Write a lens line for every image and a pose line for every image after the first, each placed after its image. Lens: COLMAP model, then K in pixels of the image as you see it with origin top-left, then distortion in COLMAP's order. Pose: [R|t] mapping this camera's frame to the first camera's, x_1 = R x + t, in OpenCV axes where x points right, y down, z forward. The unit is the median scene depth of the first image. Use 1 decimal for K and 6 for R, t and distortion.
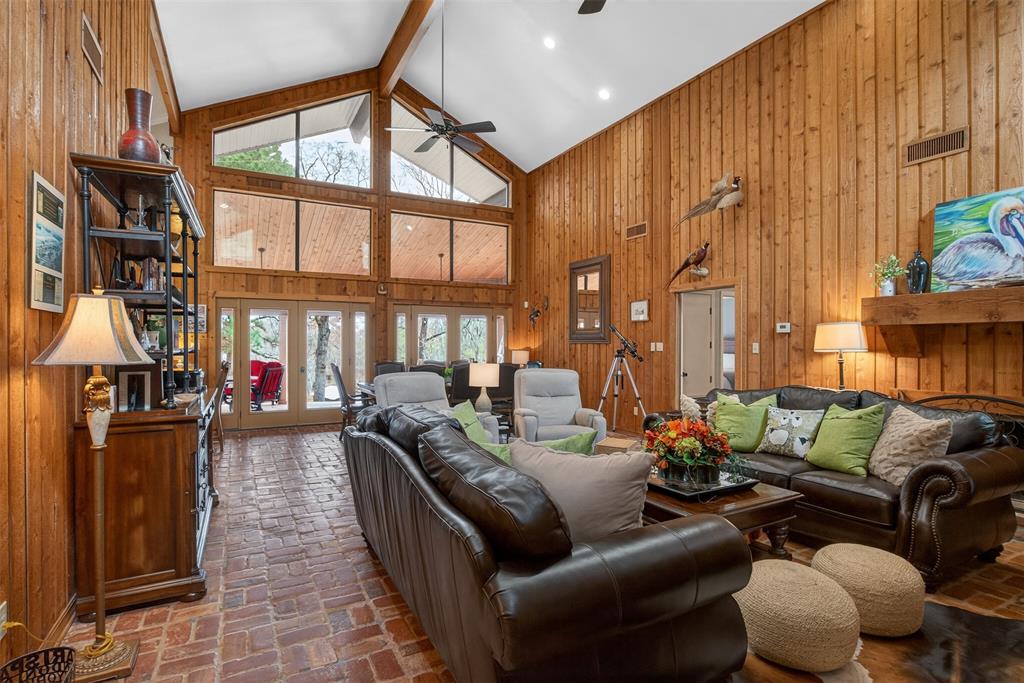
lens RADIAL K [[512.5, 0, 510.3], [0, 512.5, 344.0], [0, 0, 1]] dist [0.000796, -0.000932]
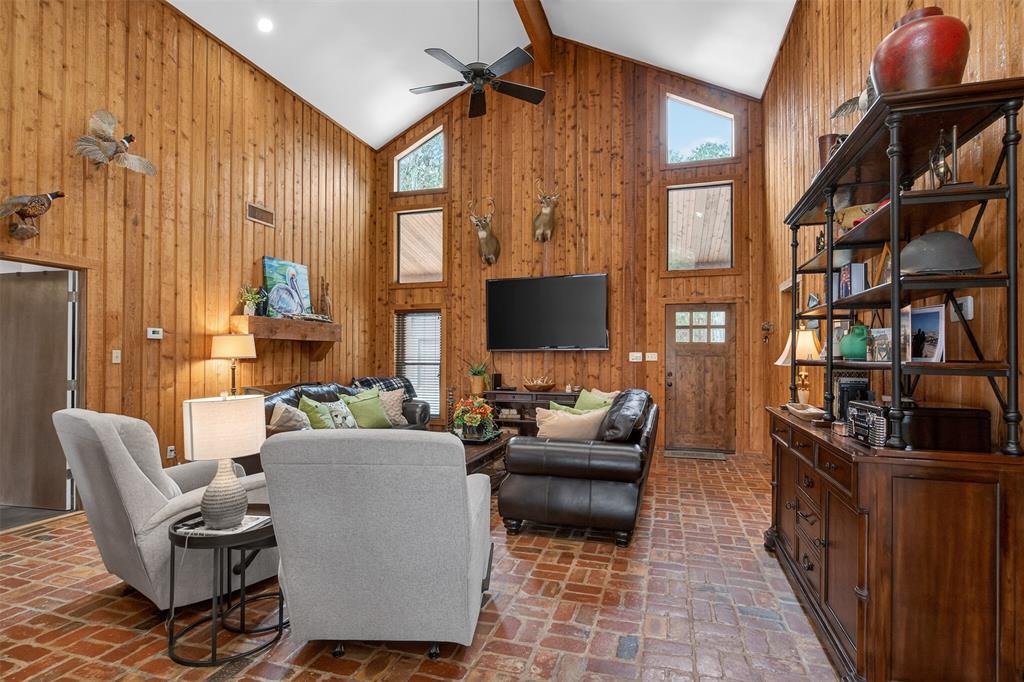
lens RADIAL K [[514.0, 0, 511.1], [0, 514.0, 347.8], [0, 0, 1]] dist [0.000052, 0.000063]
pose [[-0.706362, 0.007493, 0.707812, -0.380684], [-0.003592, 0.999893, -0.014170, 0.002652], [-0.707842, -0.012551, -0.706259, 0.848639]]
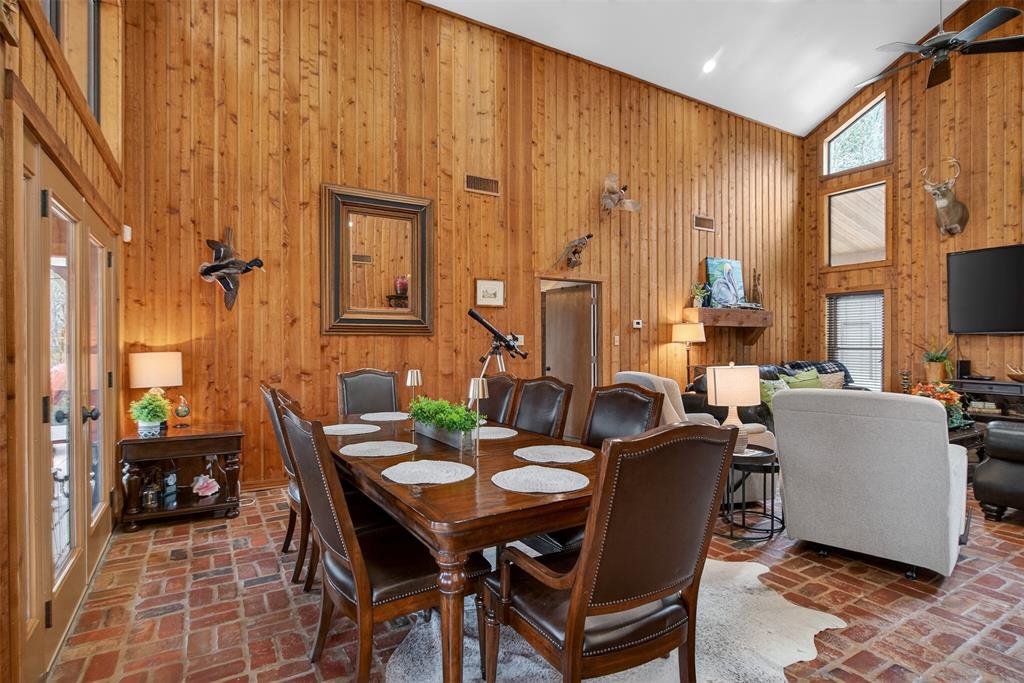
lens RADIAL K [[514.6, 0, 512.0], [0, 514.6, 341.5], [0, 0, 1]] dist [-0.000039, -0.000642]
pose [[-0.045430, -0.003329, 0.998962, -0.488829], [-0.000342, 0.999994, 0.003317, 0.004499], [-0.998967, -0.000191, -0.045431, 0.965797]]
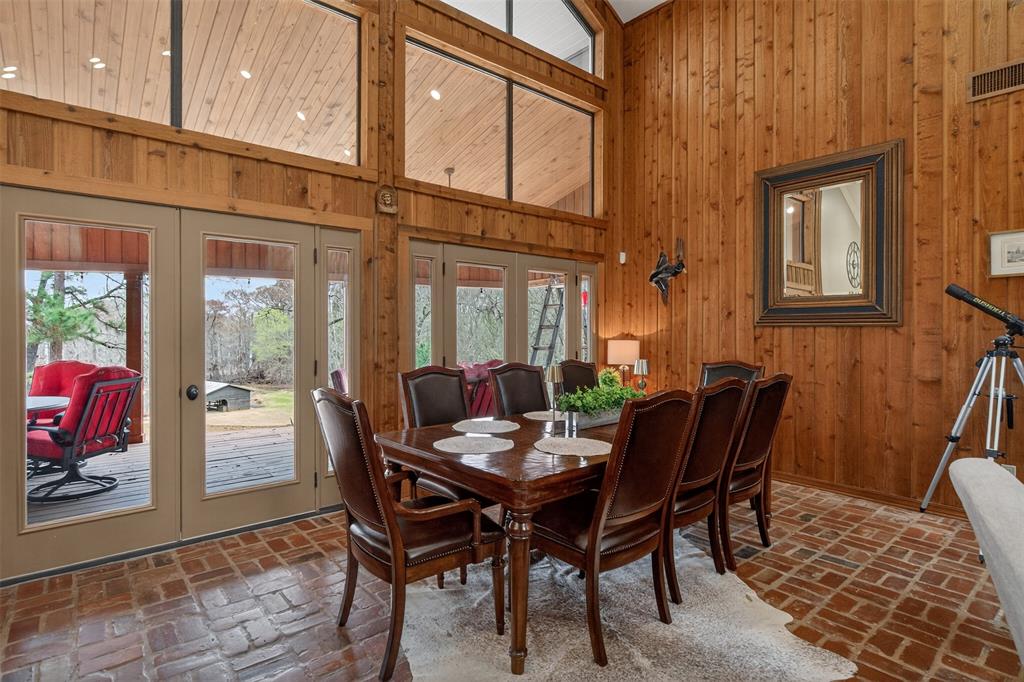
lens RADIAL K [[520.4, 0, 504.1], [0, 520.4, 330.5], [0, 0, 1]] dist [-0.004831, 0.000492]
pose [[0.979785, -0.000790, 0.200050, -0.276635], [0.000799, 1.000000, 0.000036, 0.003318], [-0.200050, 0.000124, 0.979786, 0.625114]]
